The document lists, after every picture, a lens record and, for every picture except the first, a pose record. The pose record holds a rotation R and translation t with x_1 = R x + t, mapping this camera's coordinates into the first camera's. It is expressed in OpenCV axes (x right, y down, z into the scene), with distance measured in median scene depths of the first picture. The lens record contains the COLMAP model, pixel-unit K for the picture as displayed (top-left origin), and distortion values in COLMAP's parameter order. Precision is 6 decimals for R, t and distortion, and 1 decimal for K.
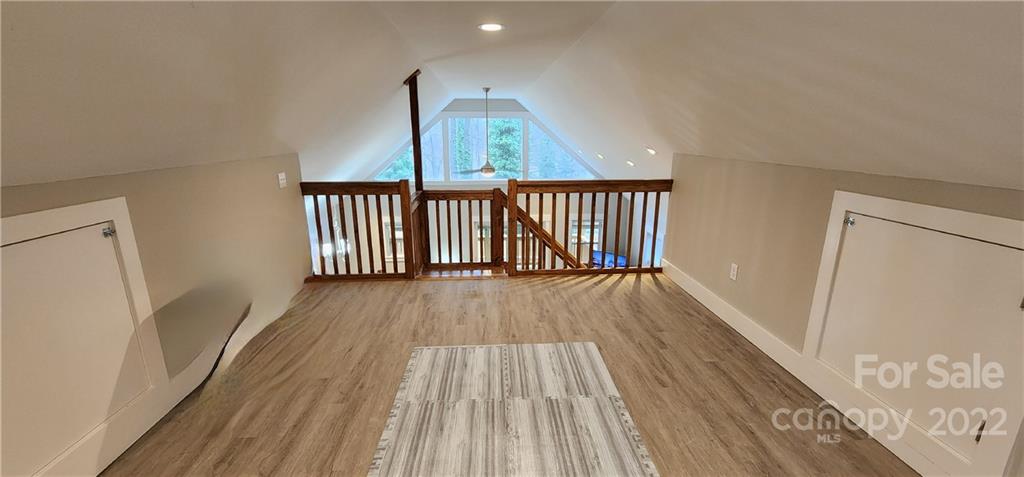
lens RADIAL K [[435.1, 0, 508.3], [0, 435.1, 241.2], [0, 0, 1]] dist [-0.014674, 0.000113]
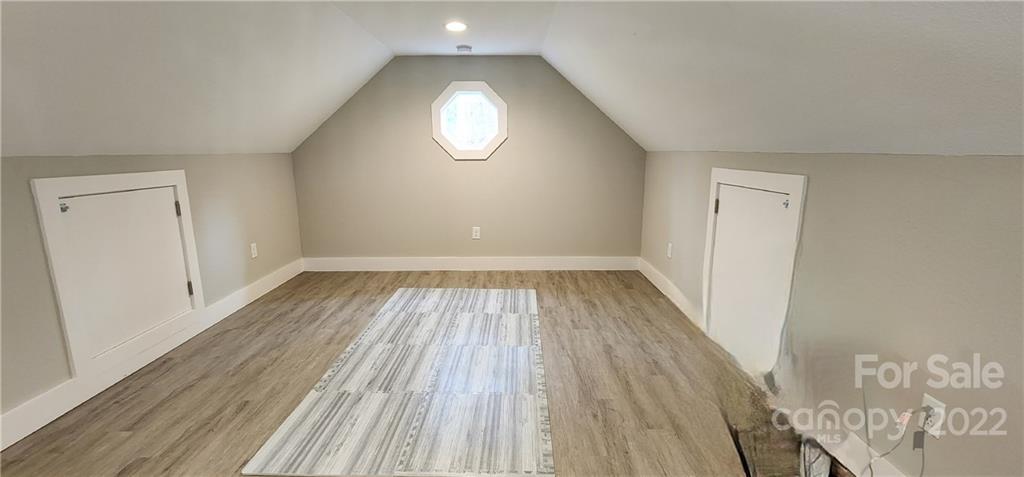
lens RADIAL K [[435.1, 0, 508.3], [0, 435.1, 241.2], [0, 0, 1]] dist [-0.014674, 0.000113]
pose [[-0.998484, -0.011505, 0.053830, -0.223845], [0.013165, 0.899629, 0.436457, -0.350493], [-0.053449, 0.436504, -0.898113, 1.694411]]
